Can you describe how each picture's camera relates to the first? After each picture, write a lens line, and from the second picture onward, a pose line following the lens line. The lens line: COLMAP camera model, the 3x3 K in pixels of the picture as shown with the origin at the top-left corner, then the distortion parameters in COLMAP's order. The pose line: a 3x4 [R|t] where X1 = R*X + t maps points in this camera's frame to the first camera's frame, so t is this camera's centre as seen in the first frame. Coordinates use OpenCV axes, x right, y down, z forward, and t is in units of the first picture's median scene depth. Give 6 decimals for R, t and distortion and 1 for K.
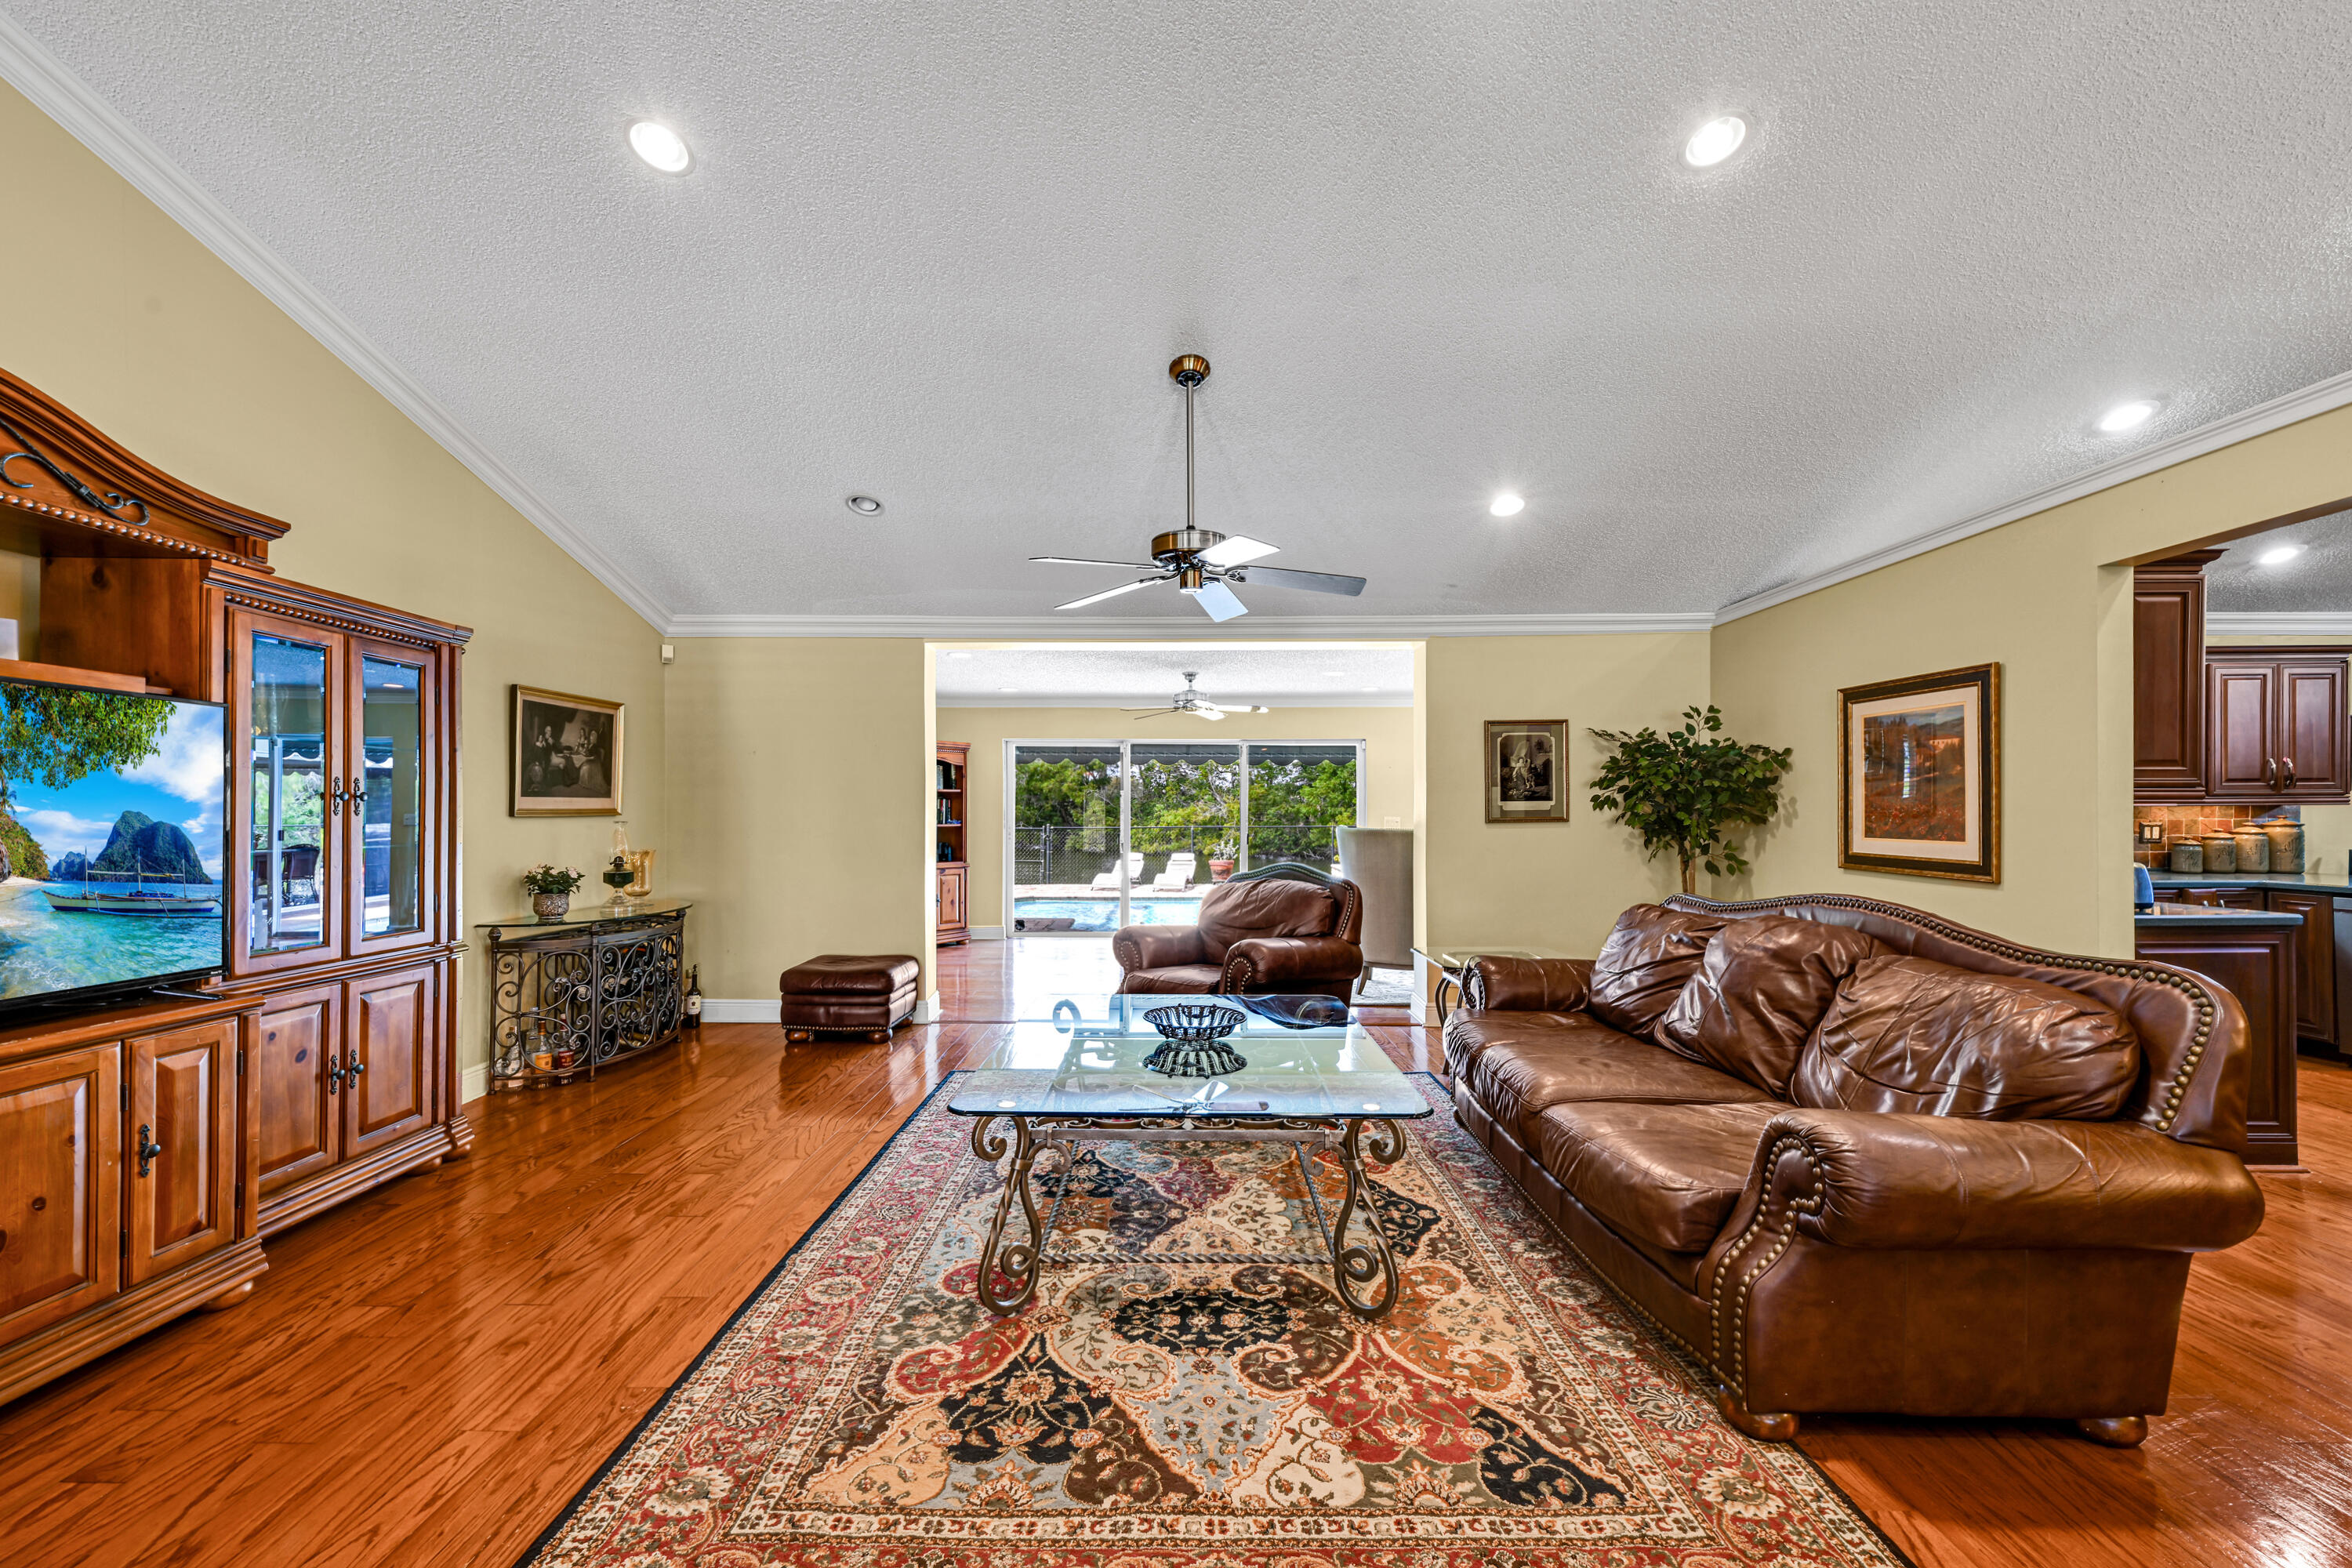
lens RADIAL K [[934.3, 0, 1199.5], [0, 934.3, 788.1], [0, 0, 1]] dist [-0.001966, -0.000490]
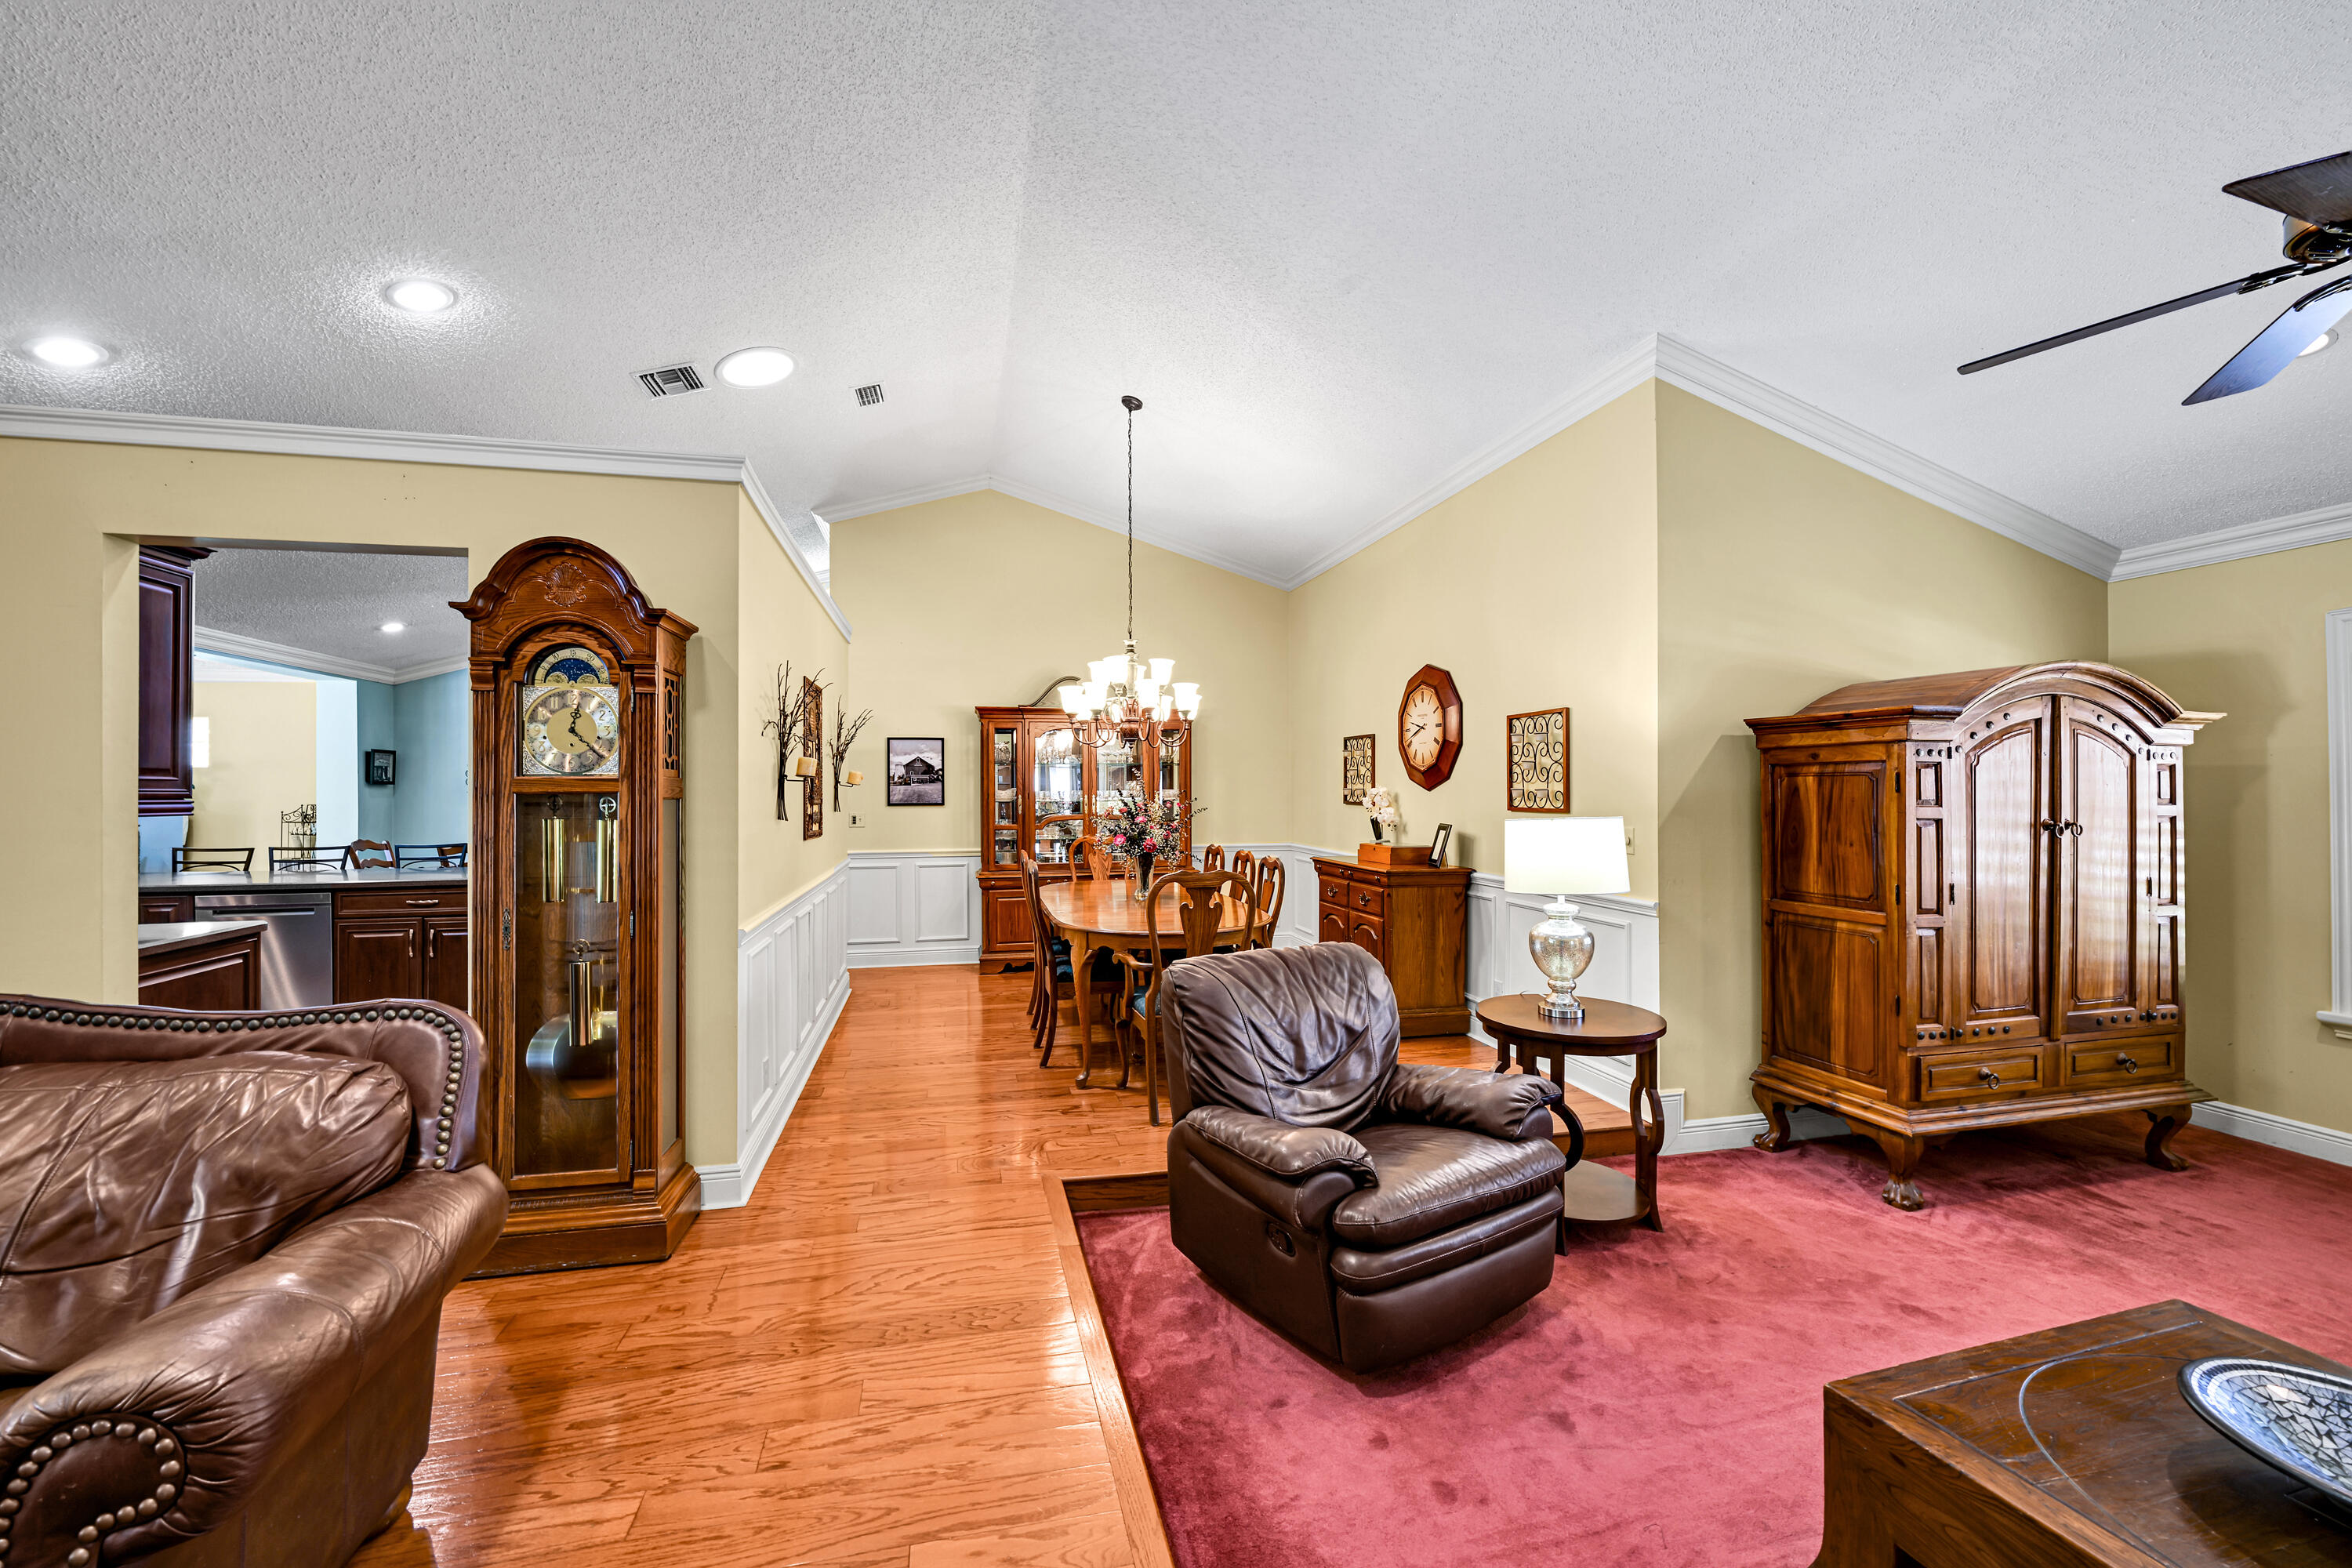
lens RADIAL K [[934.3, 0, 1165.0], [0, 934.3, 779.2], [0, 0, 1]] dist [-0.001966, -0.000490]
pose [[-0.229794, 0.013582, 0.973145, -0.064091], [-0.023290, 0.999540, -0.019449, -0.025224], [-0.972961, -0.027133, -0.229372, 0.270550]]
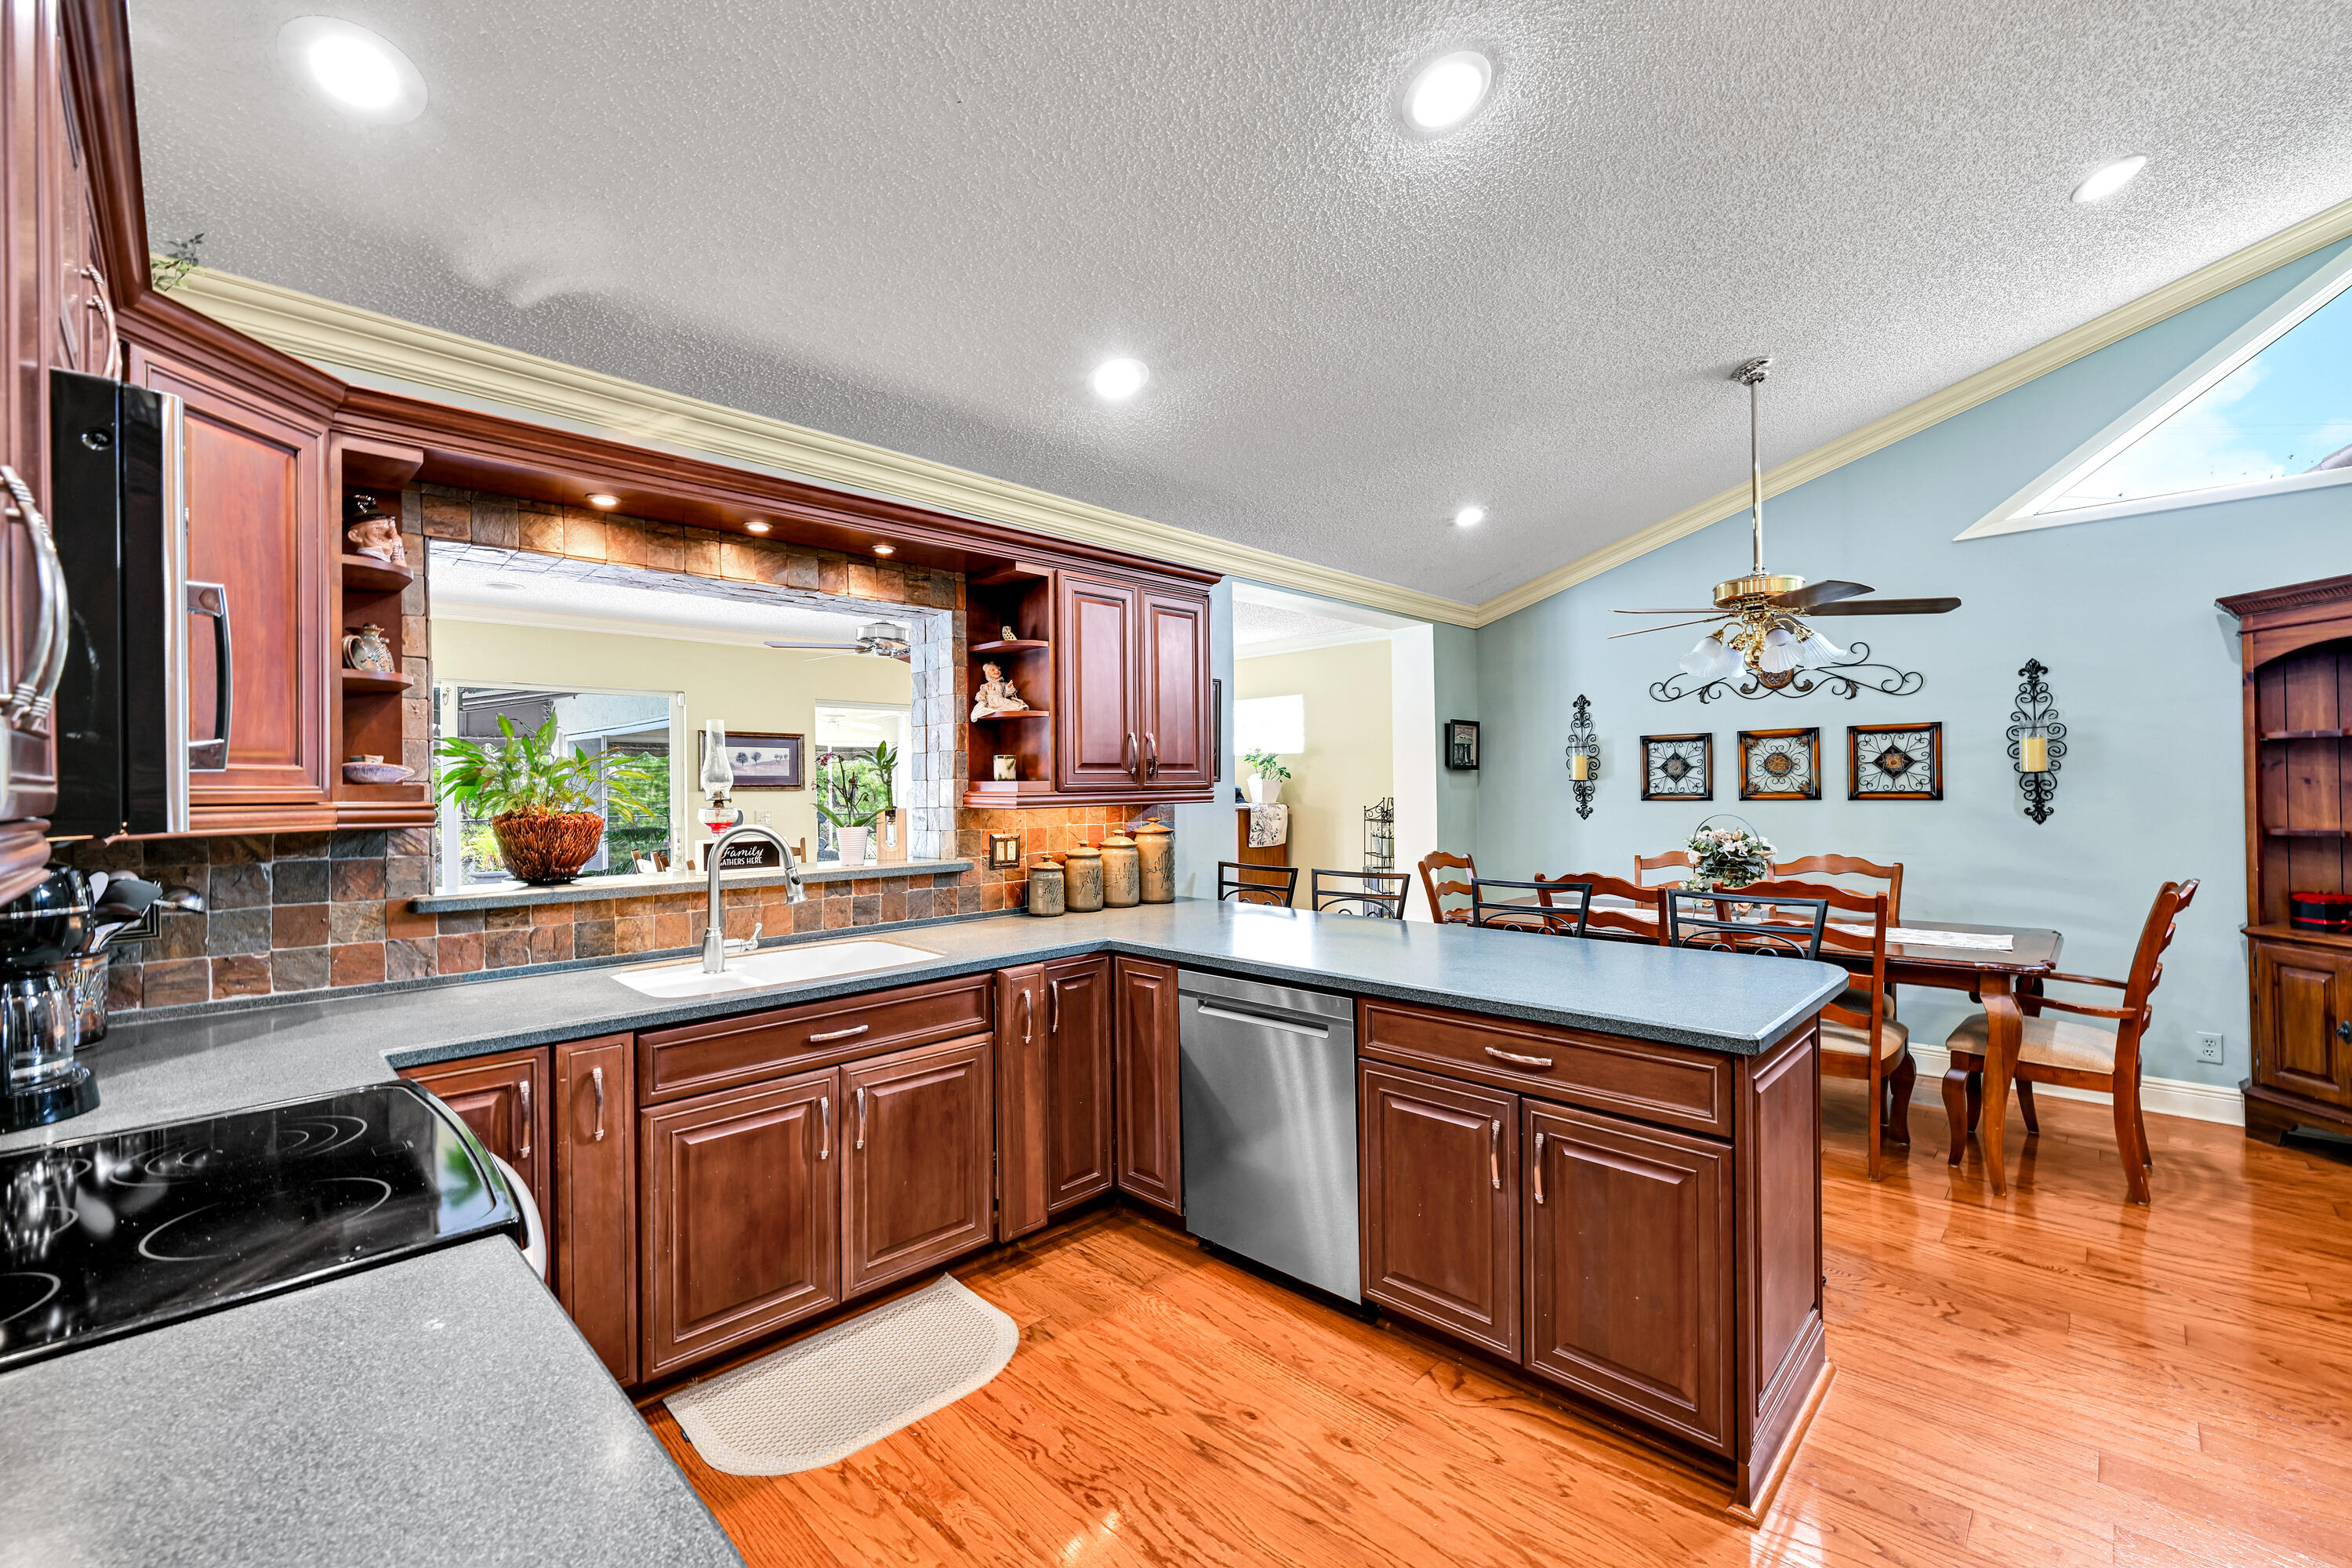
lens RADIAL K [[980.1, 0, 1168.0], [0, 980.1, 783.9], [0, 0, 1]] dist [-0.005758, -0.000312]
pose [[0.702814, -0.006302, 0.711346, 1.105564], [-0.008793, 0.999807, 0.017545, -0.013723], [-0.711319, -0.018586, 0.702623, 0.821237]]
